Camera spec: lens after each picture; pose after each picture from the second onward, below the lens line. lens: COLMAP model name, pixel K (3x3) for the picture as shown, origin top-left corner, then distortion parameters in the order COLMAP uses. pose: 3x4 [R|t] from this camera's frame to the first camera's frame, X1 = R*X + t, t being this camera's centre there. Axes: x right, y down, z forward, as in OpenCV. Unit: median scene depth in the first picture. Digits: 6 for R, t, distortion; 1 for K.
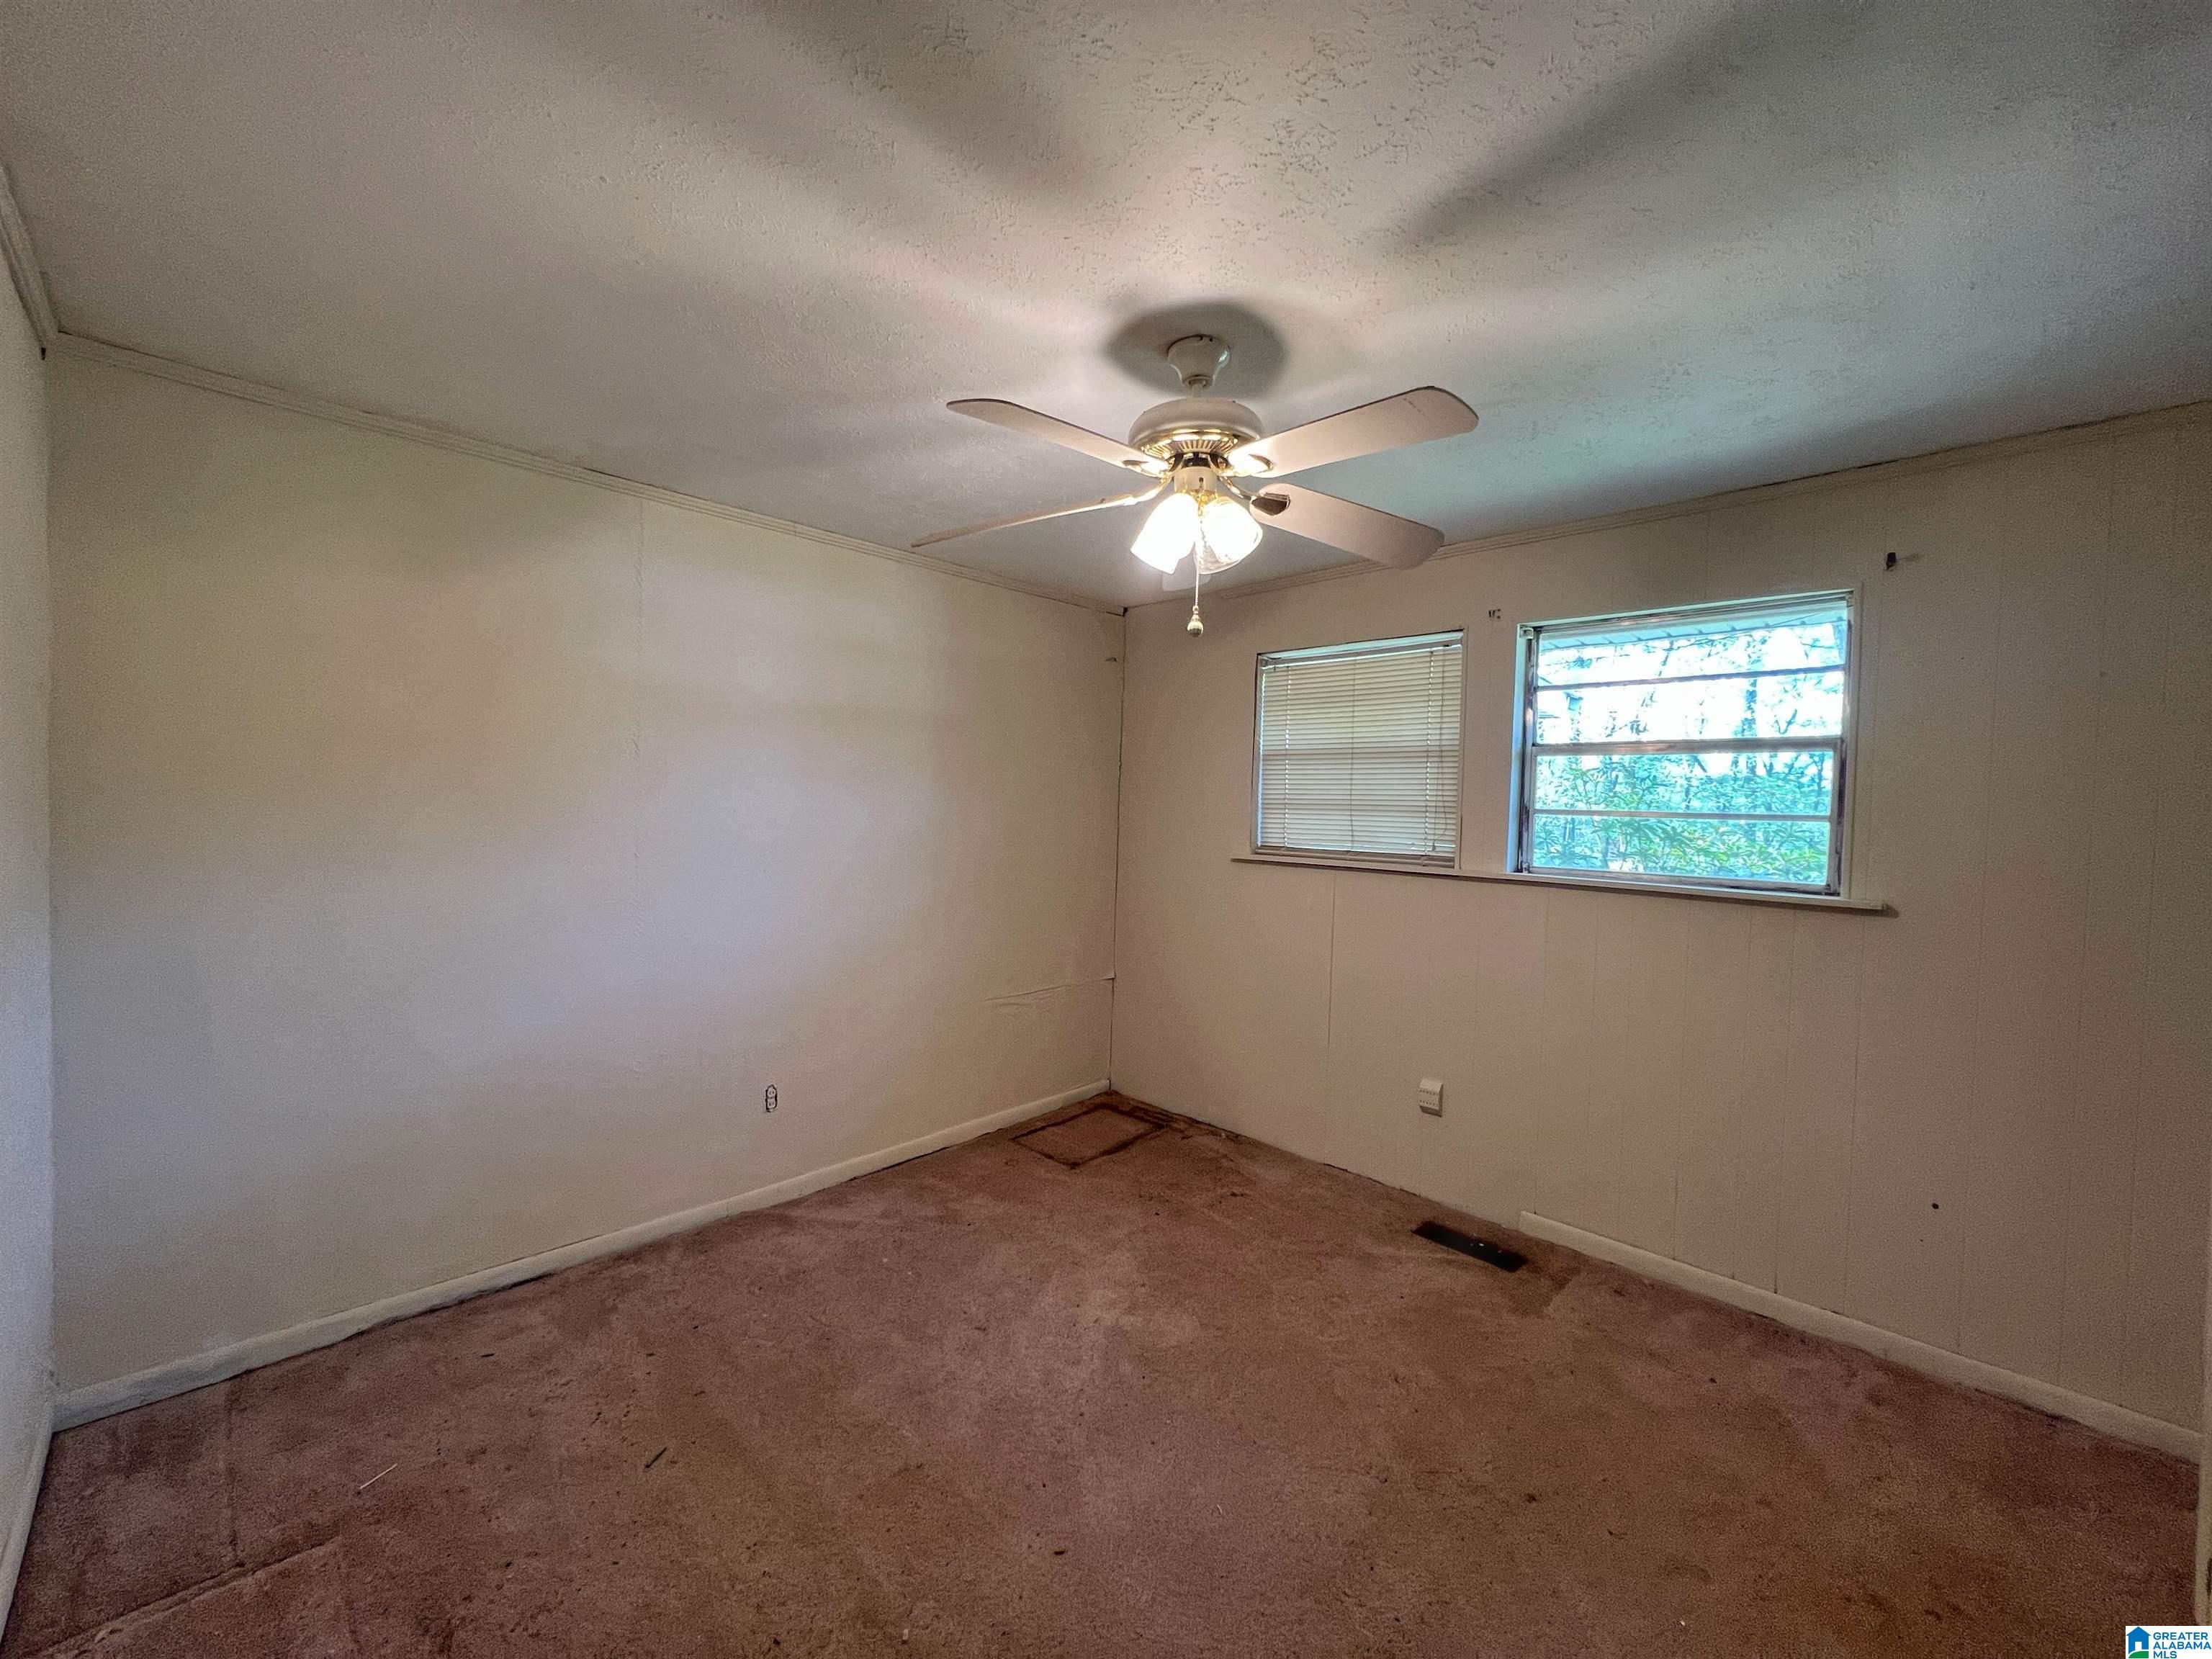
lens RADIAL K [[886.4, 0, 1097.7], [0, 886.4, 826.9], [0, 0, 1]] dist [0.003474, -0.000458]
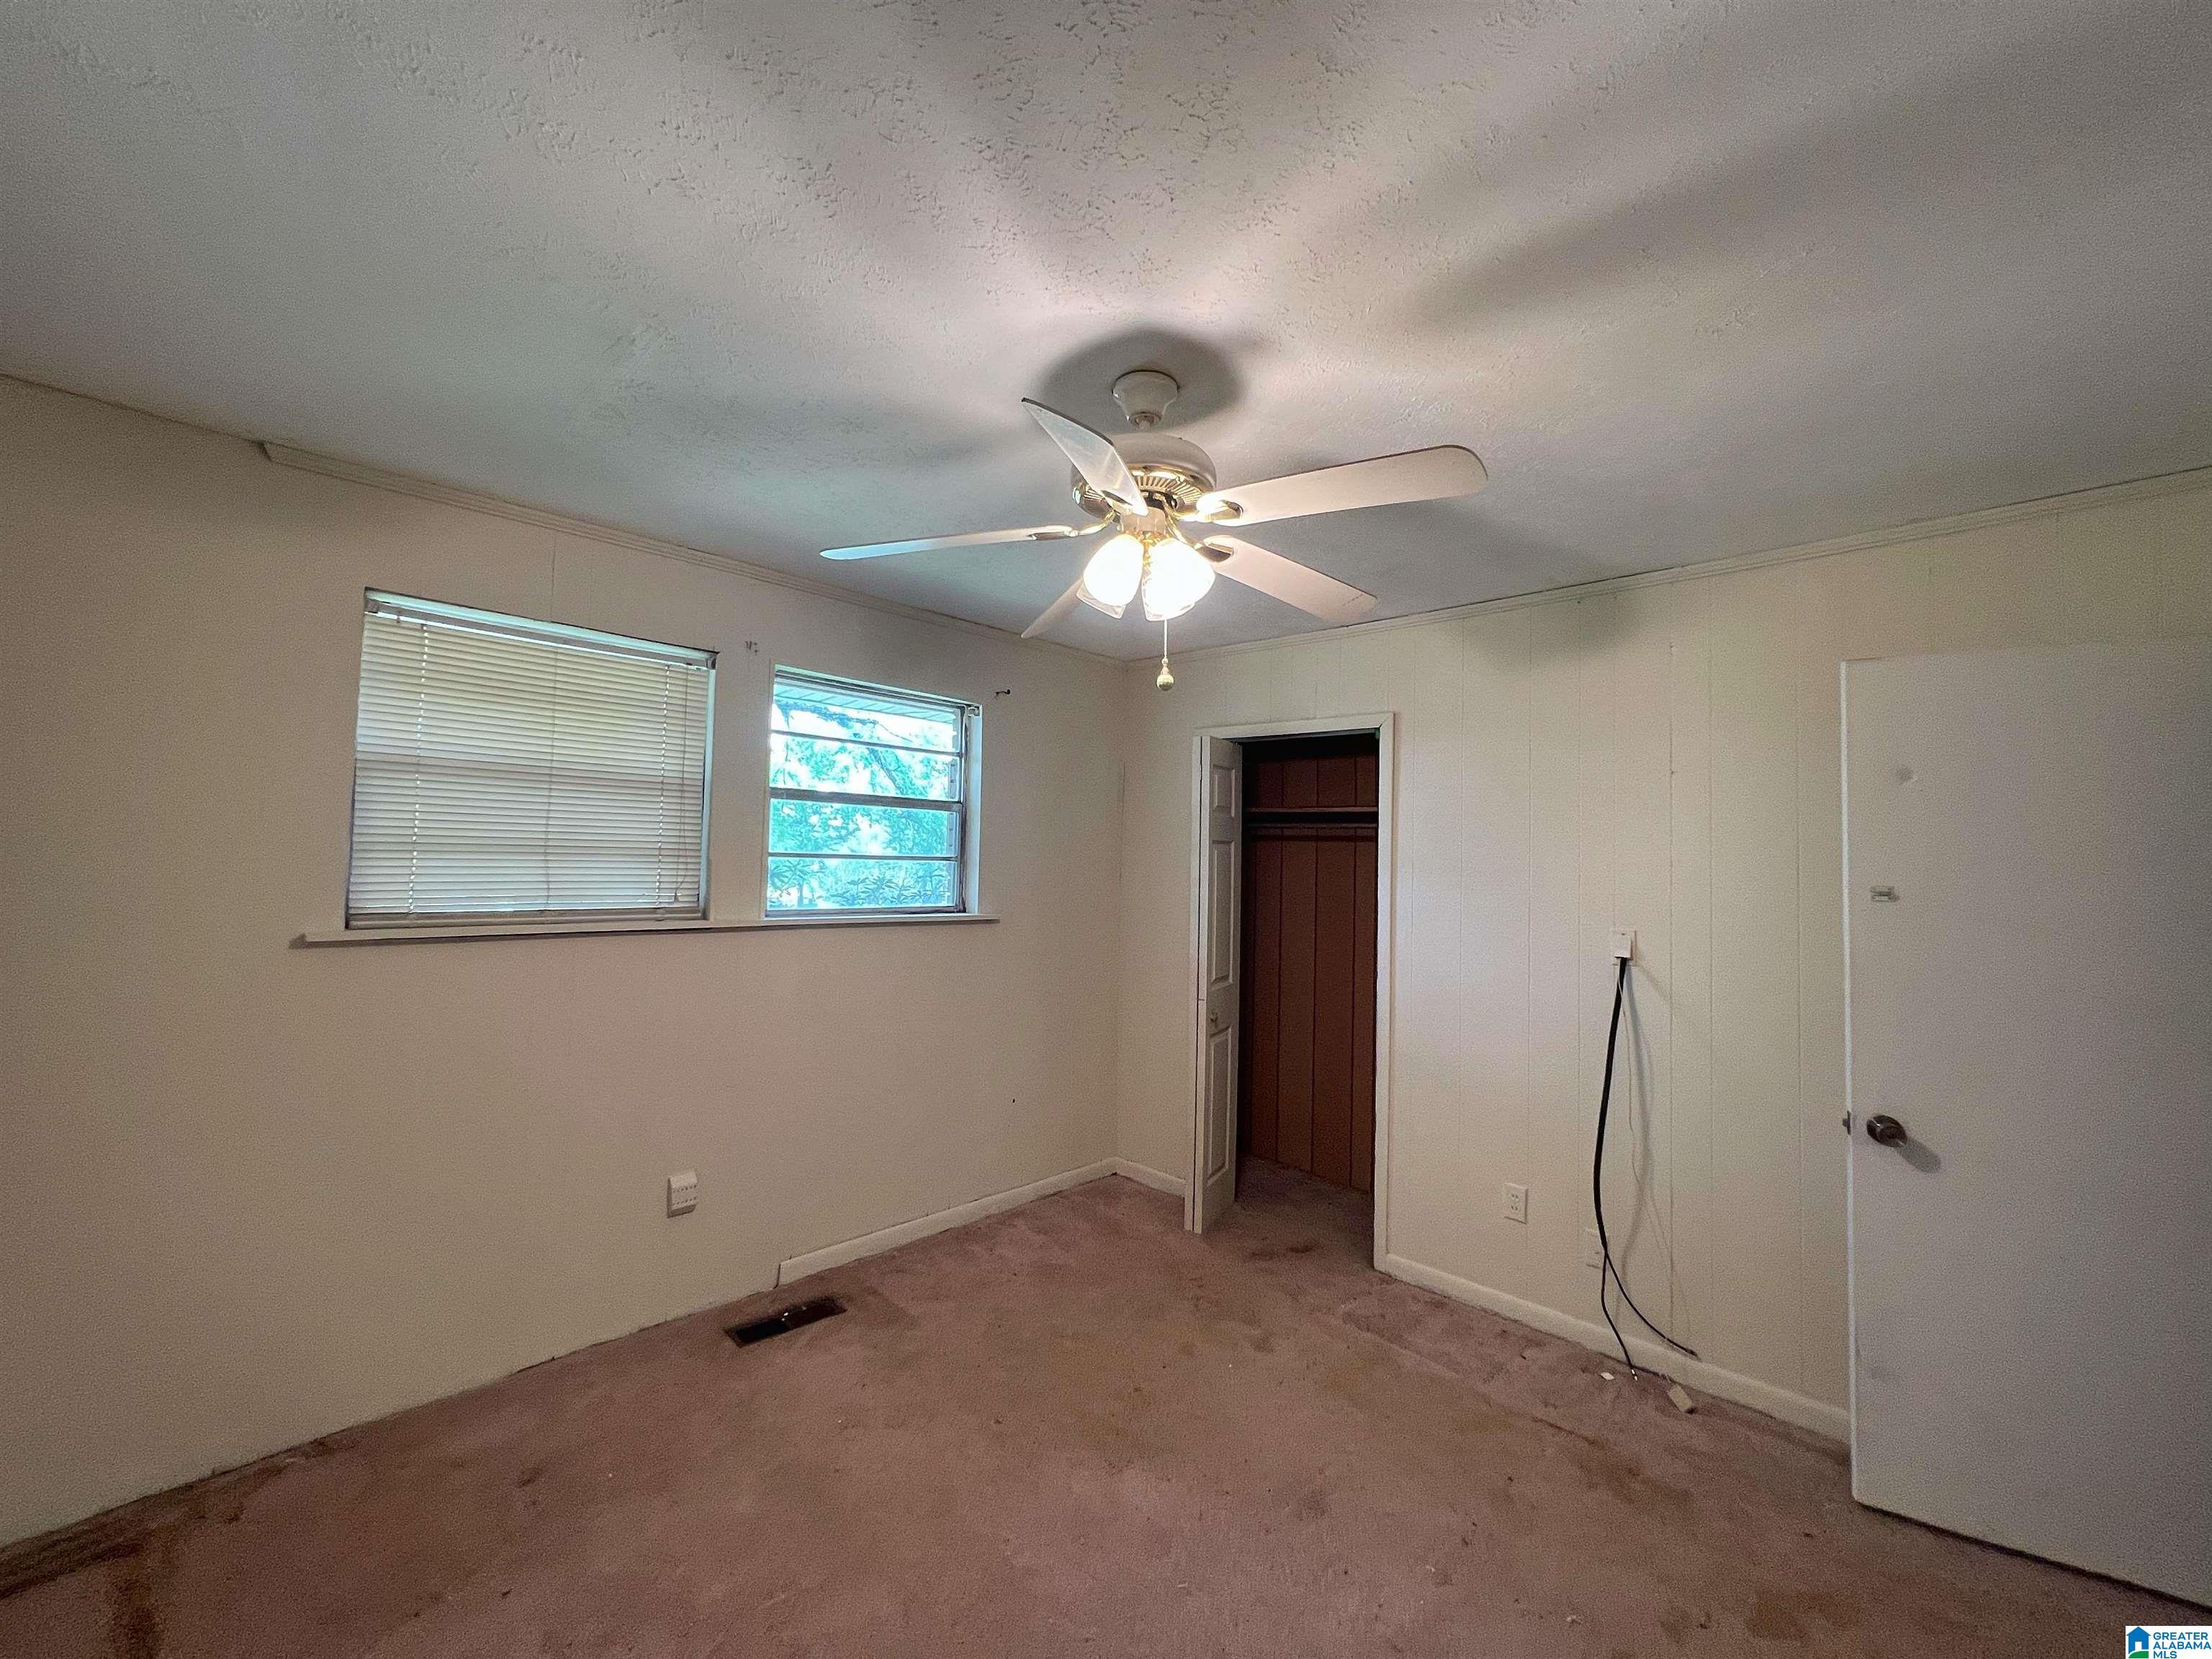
lens RADIAL K [[886.4, 0, 1097.7], [0, 886.4, 829.8], [0, 0, 1]] dist [0.003474, -0.000458]
pose [[-0.000120, 0.012737, 0.999919, -0.468993], [0.002728, 0.999915, -0.012737, -0.030128], [-0.999996, 0.002727, -0.000155, 0.597481]]
